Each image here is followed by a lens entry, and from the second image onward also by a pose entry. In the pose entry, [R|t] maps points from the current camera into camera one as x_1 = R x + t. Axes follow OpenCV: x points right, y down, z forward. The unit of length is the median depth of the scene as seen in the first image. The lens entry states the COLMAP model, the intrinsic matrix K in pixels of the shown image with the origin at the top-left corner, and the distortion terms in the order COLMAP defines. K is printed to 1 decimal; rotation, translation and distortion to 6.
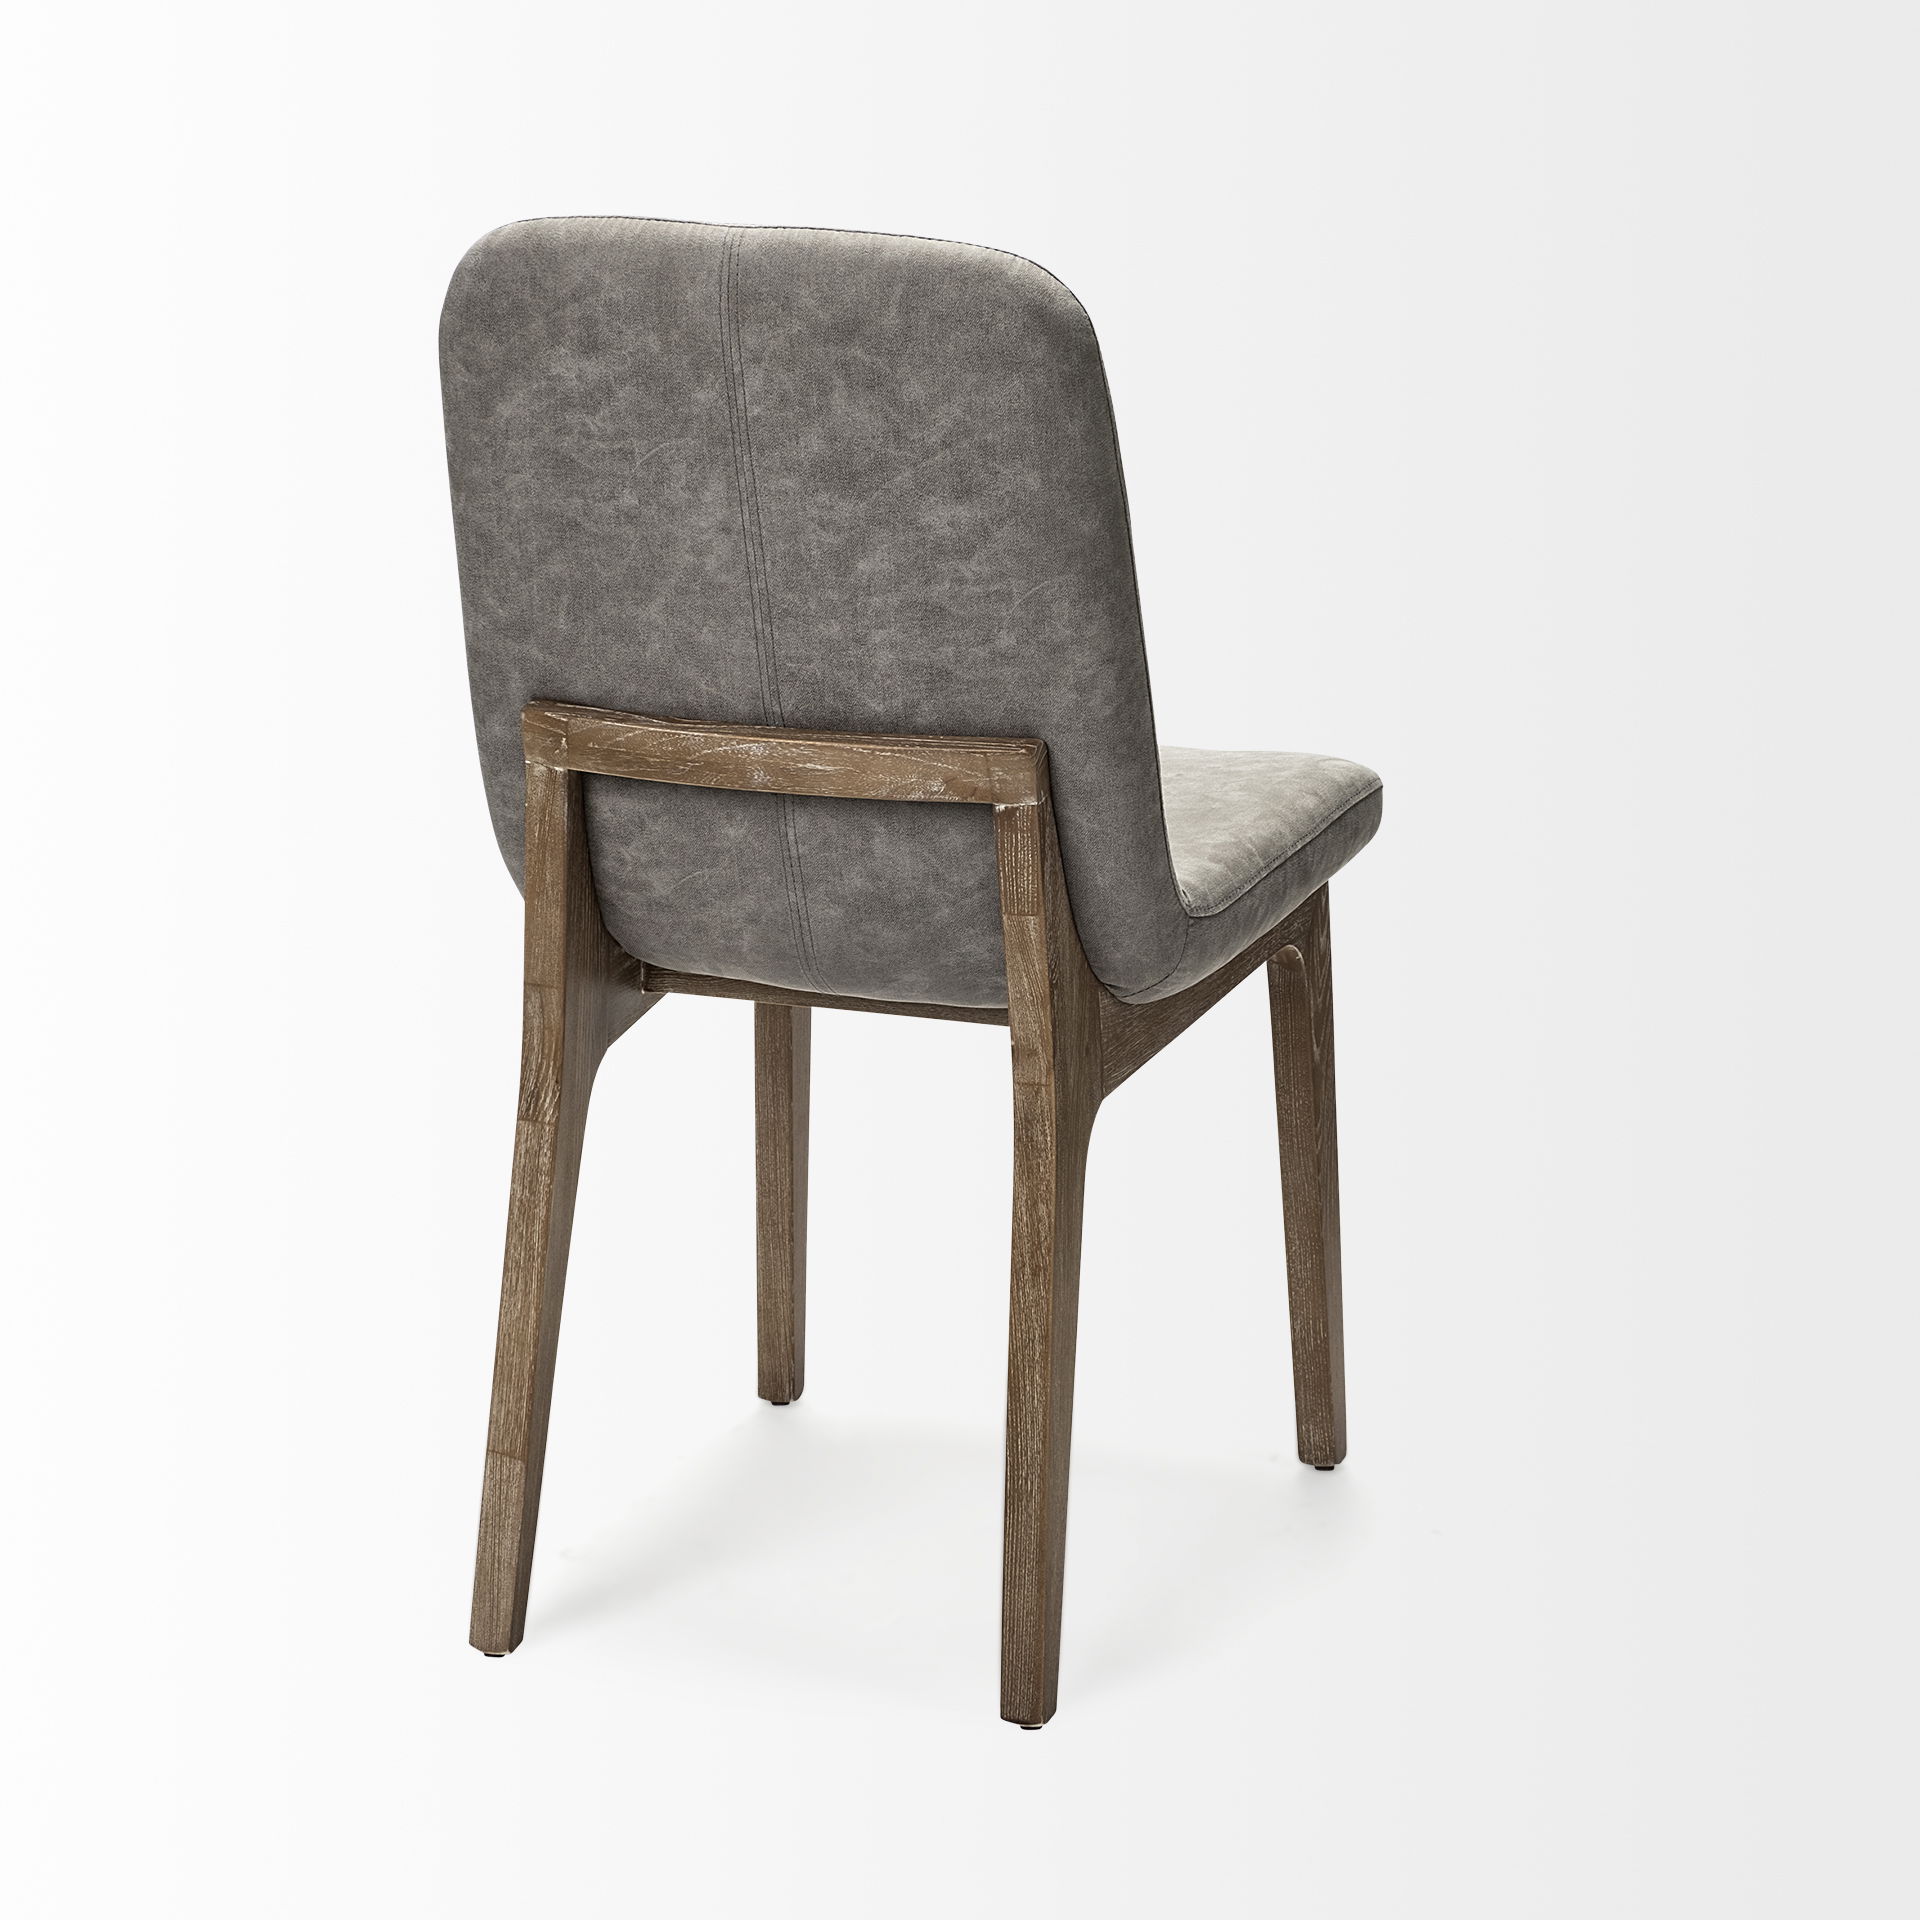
lens RADIAL K [[6858.3, 0, 960.3], [0, 6858.3, 949.3], [0, 0, 1]] dist [0.041473, 0.000000]
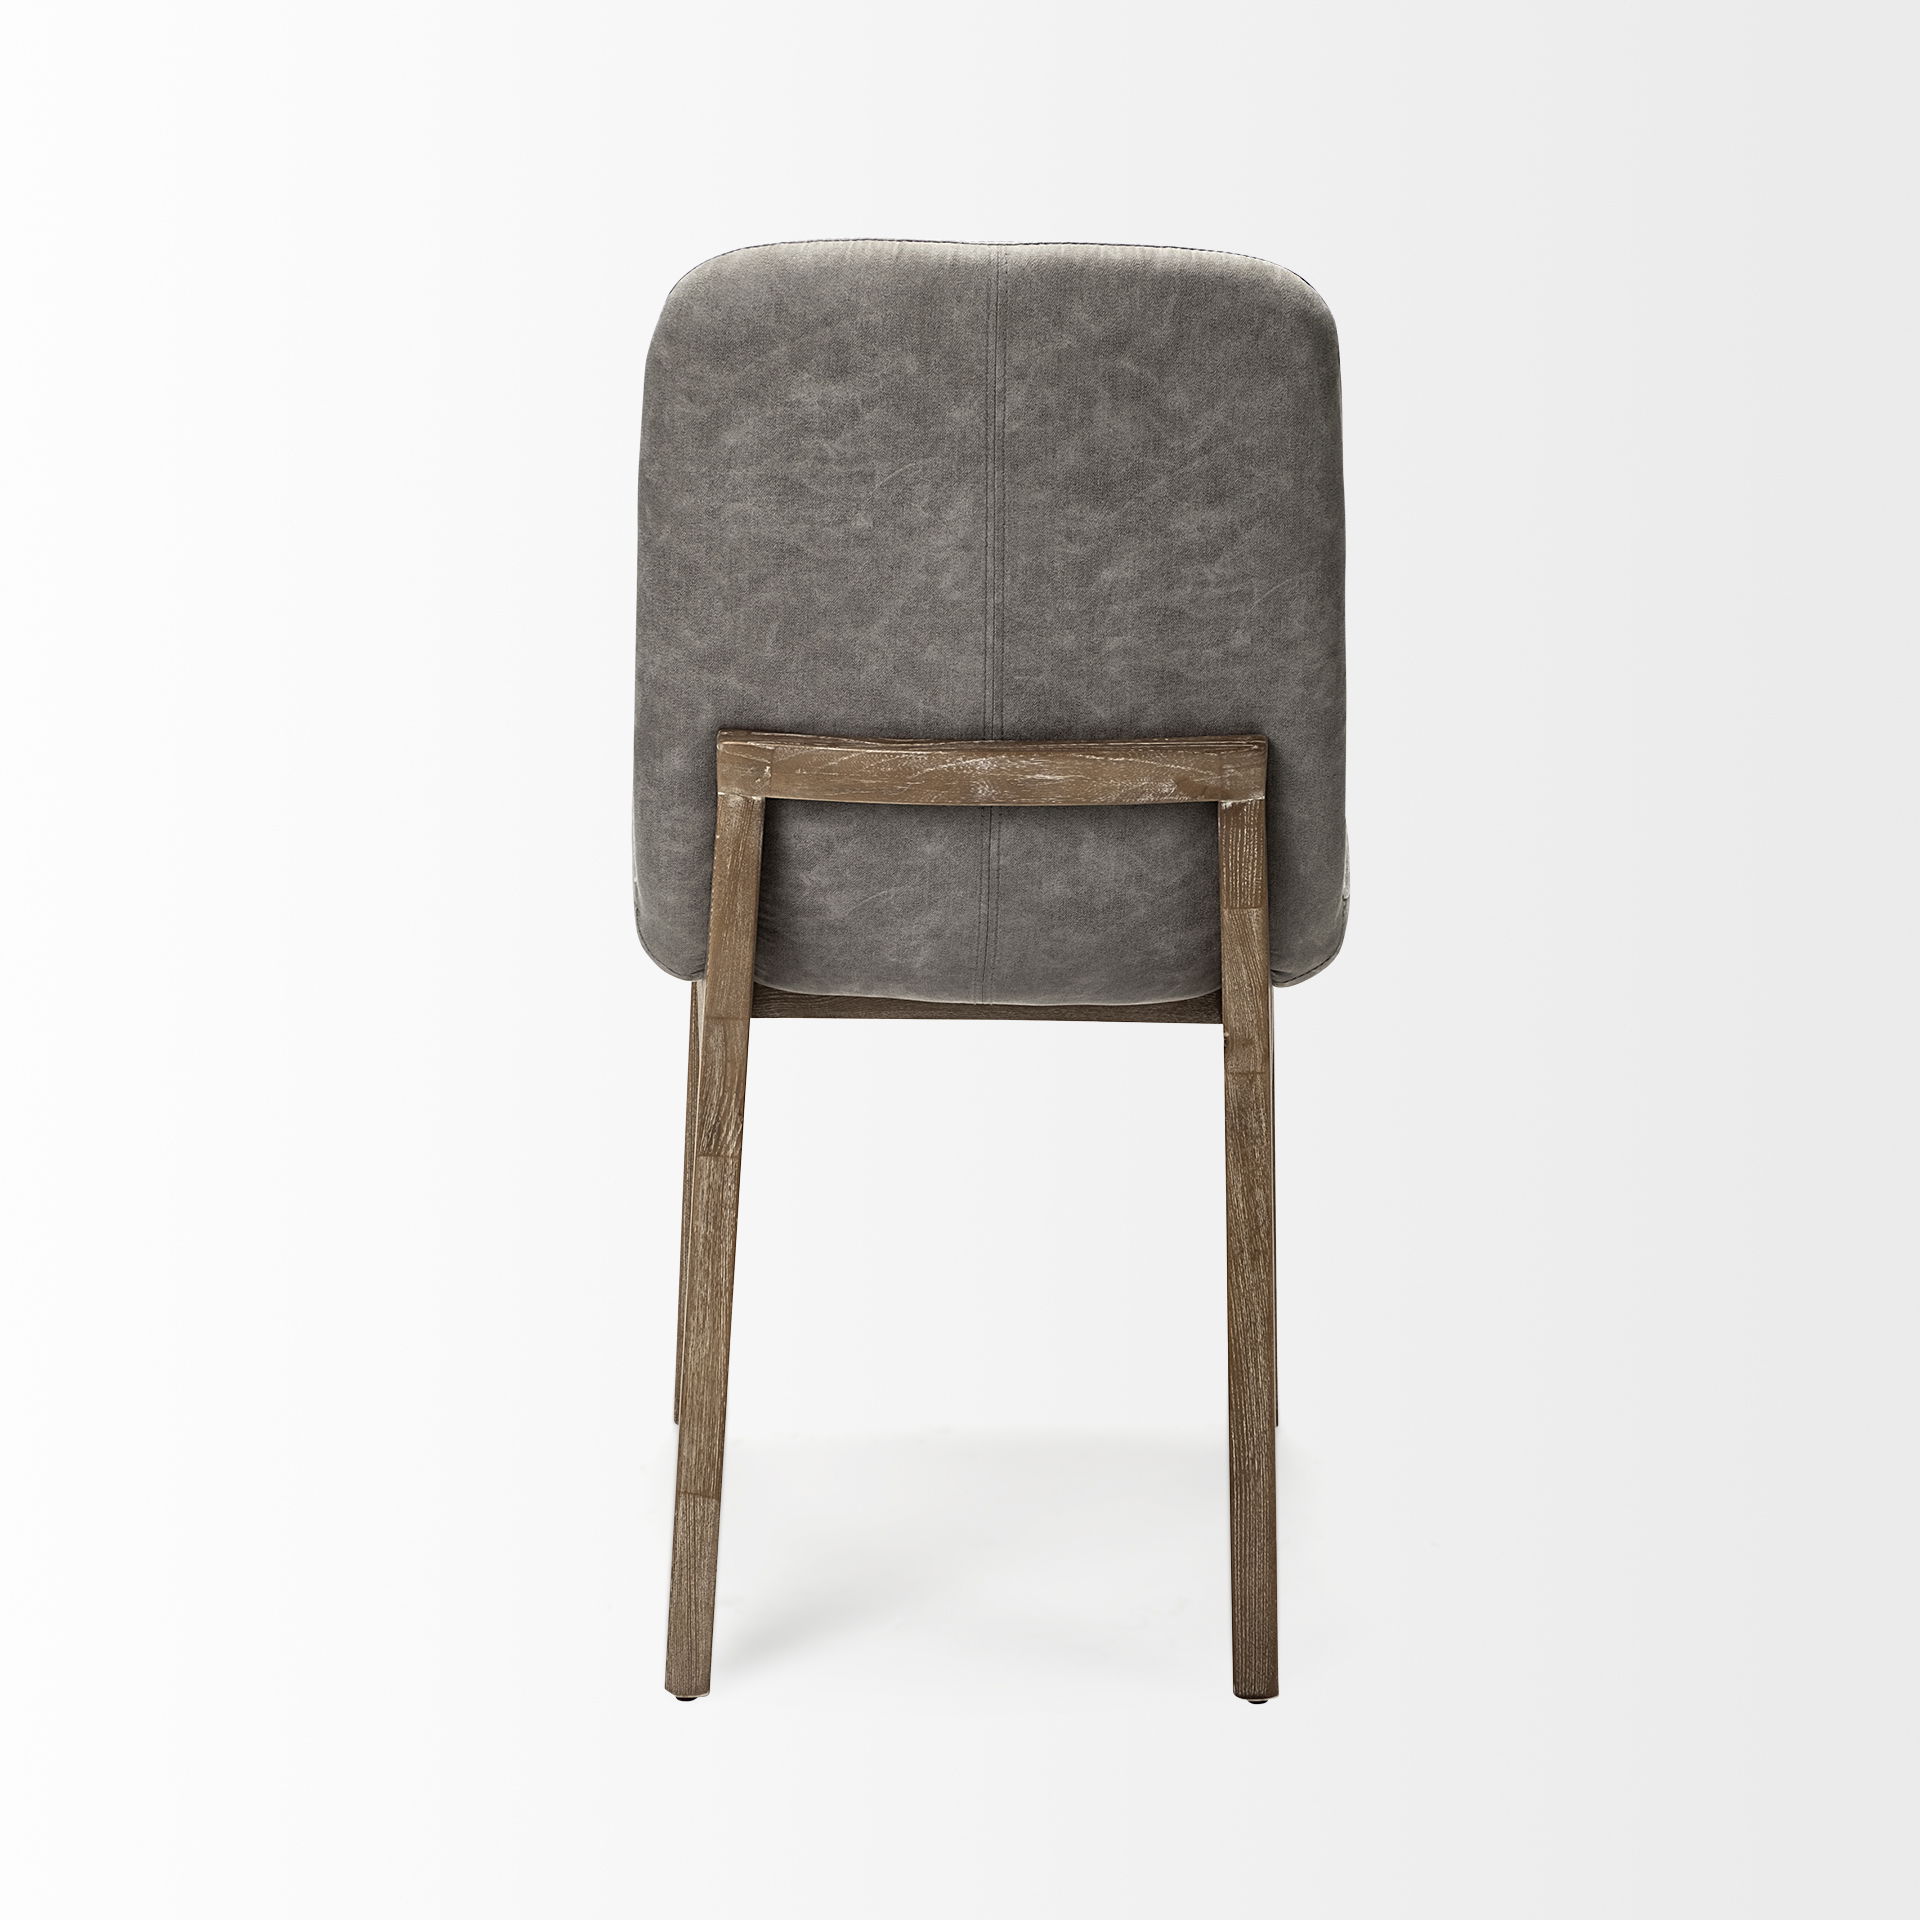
lens RADIAL K [[6858.3, 0, 960.1], [0, 6858.3, 970.5], [0, 0, 1]] dist [0.041473, 0.000000]
pose [[0.916245, -0.078252, 0.392902, -0.430417], [0.076632, 0.996862, 0.019834, -0.019165], [-0.393221, 0.011936, 0.919367, 0.077360]]
